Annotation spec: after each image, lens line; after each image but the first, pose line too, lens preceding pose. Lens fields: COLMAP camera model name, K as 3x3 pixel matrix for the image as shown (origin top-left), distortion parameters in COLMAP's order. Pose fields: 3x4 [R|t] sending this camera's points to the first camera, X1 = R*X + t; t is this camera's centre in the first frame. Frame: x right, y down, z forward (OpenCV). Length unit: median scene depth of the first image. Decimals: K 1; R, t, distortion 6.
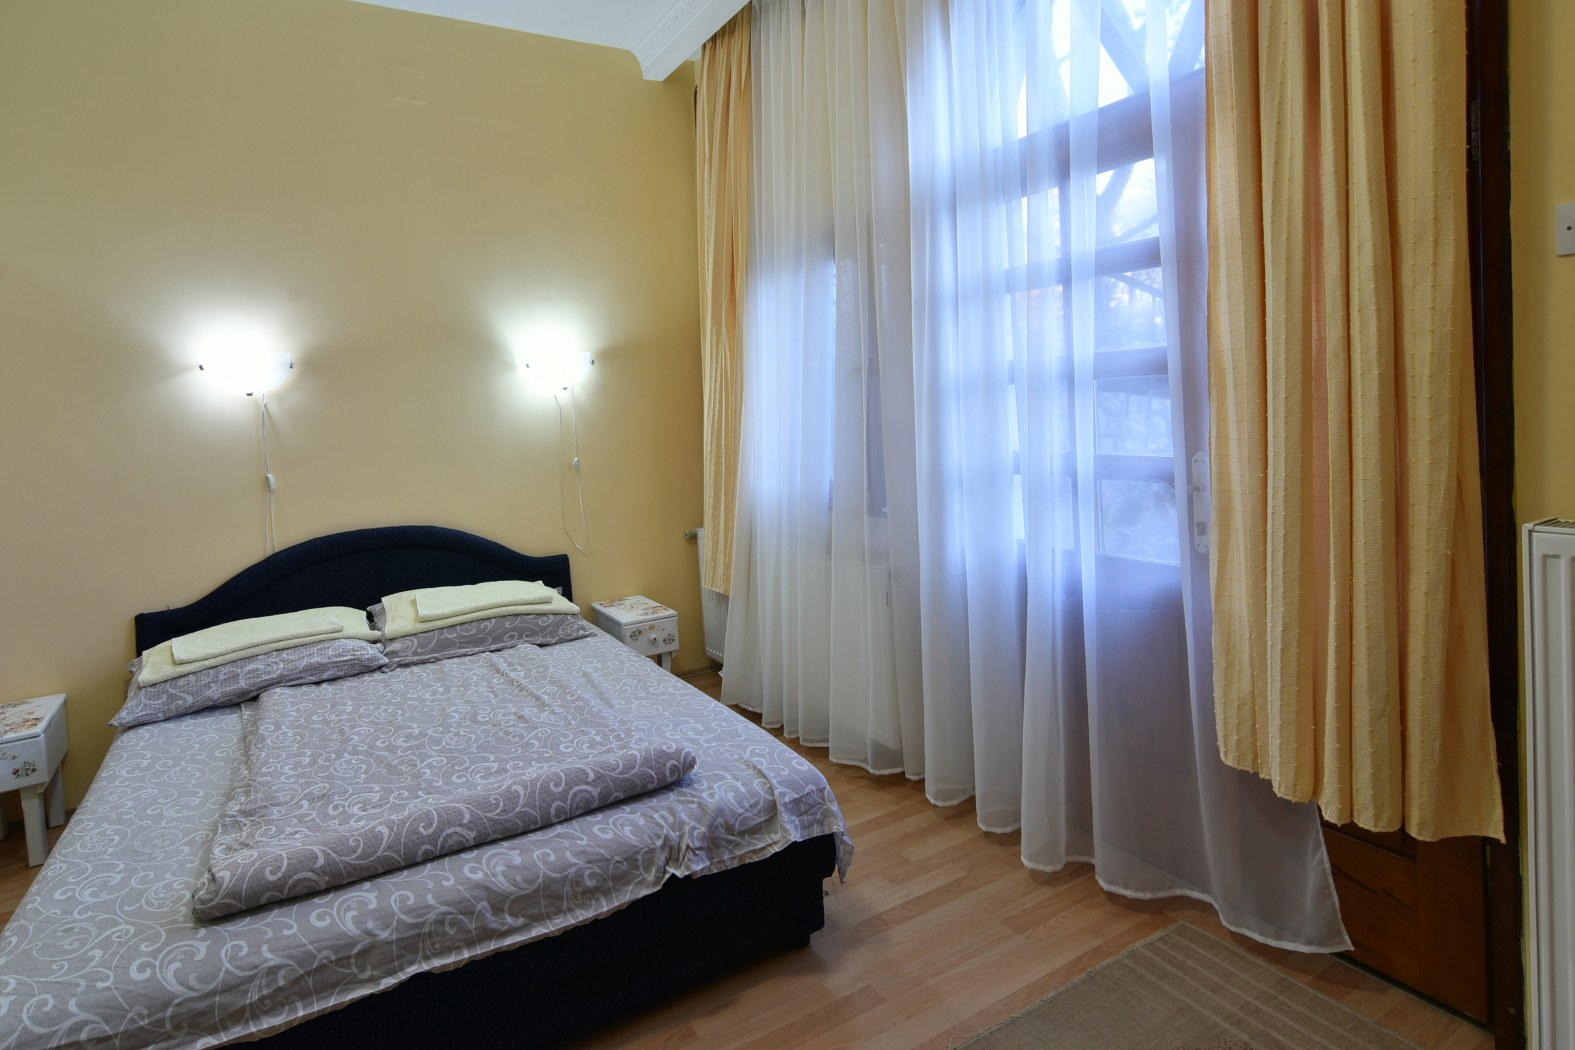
lens RADIAL K [[841.4, 0, 784.8], [0, 841.4, 429.1], [0, 0, 1]] dist [-0.003860, 0.007404]
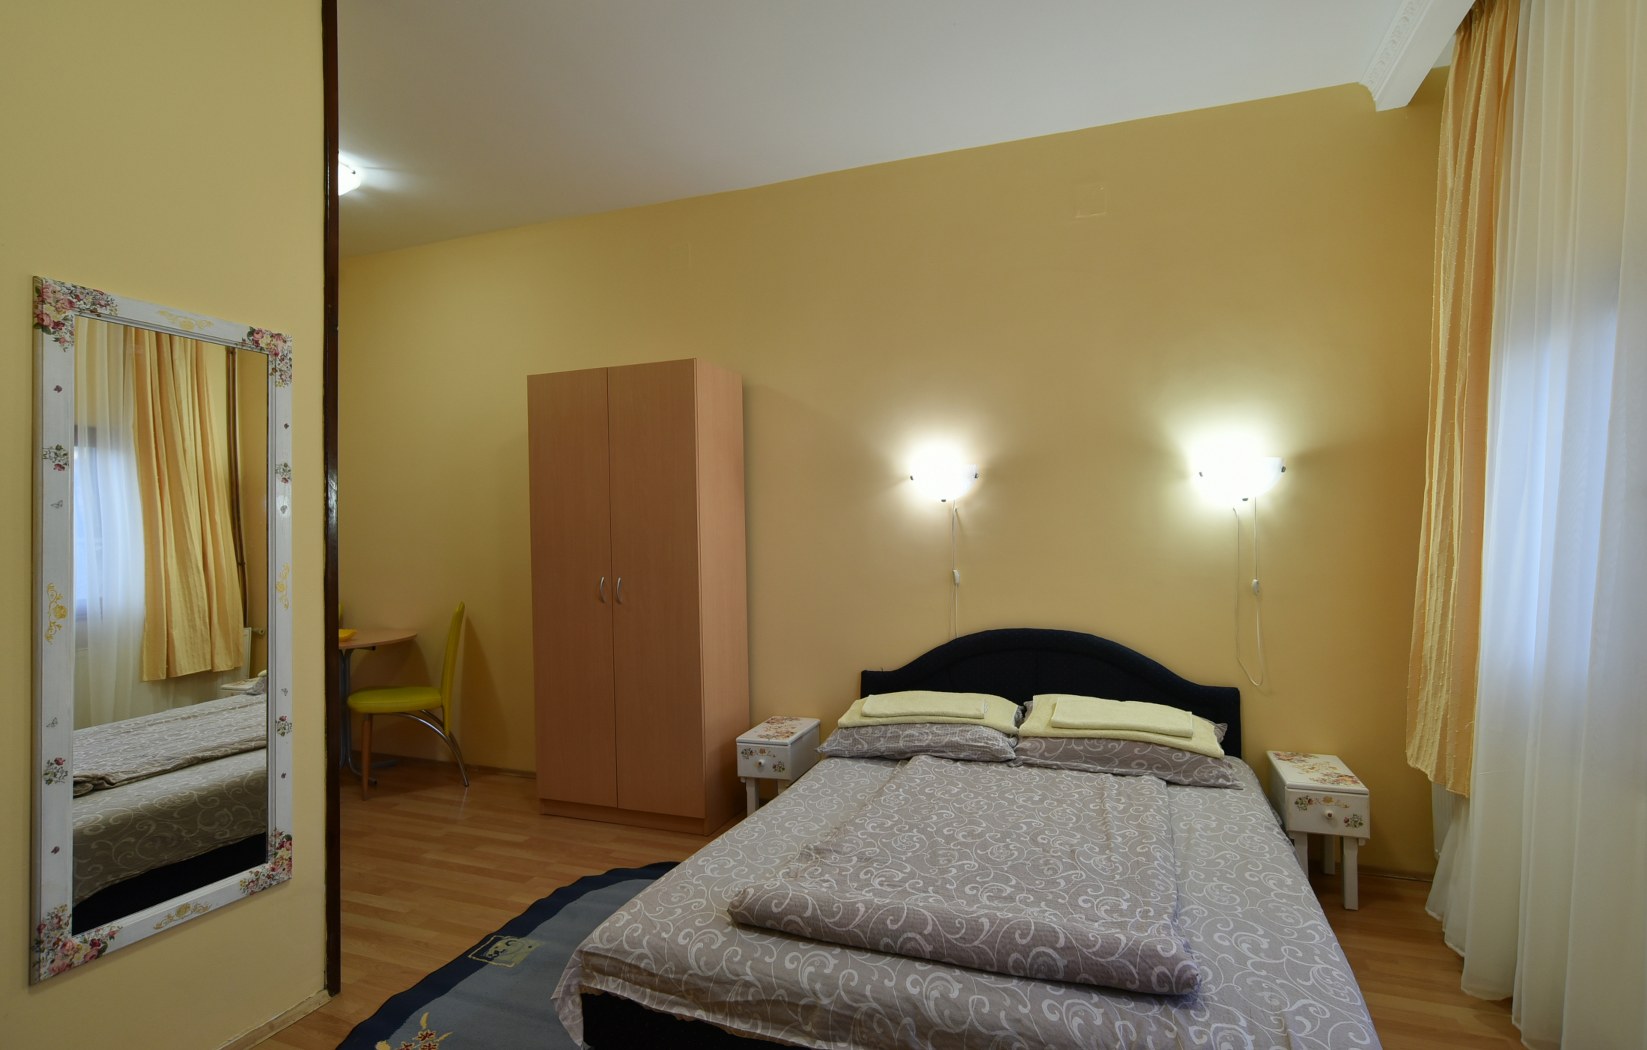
lens RADIAL K [[829.7, 0, 823.5], [0, 829.7, 525.0], [0, 0, 1]] dist [-0.002795, 0.001503]
pose [[0.632317, 0.040306, -0.773660, 0.260720], [-0.045847, 0.998842, 0.014567, -0.027947], [0.773352, 0.026259, 0.633433, 0.230866]]
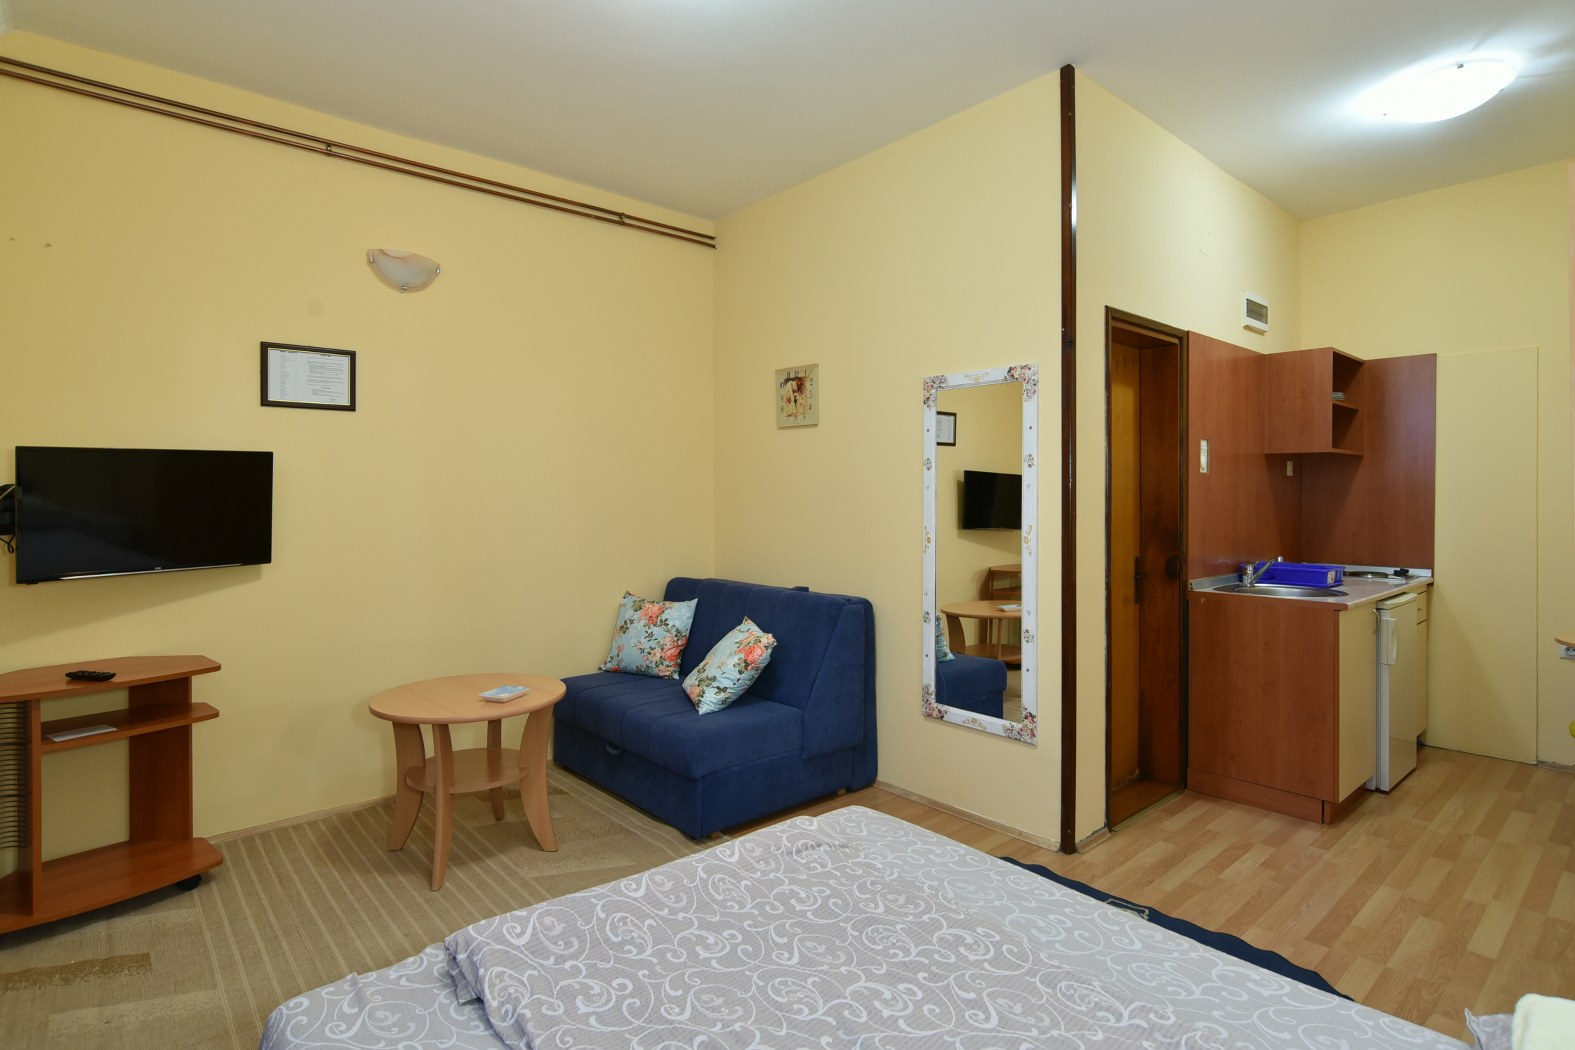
lens RADIAL K [[811.0, 0, 779.7], [0, 811.0, 492.2], [0, 0, 1]] dist [-0.002821, -0.000226]
pose [[-0.981465, 0.056310, -0.183184, -0.316559], [0.050075, 0.998003, 0.038490, -0.073554], [0.184985, 0.028603, -0.982325, 1.876347]]
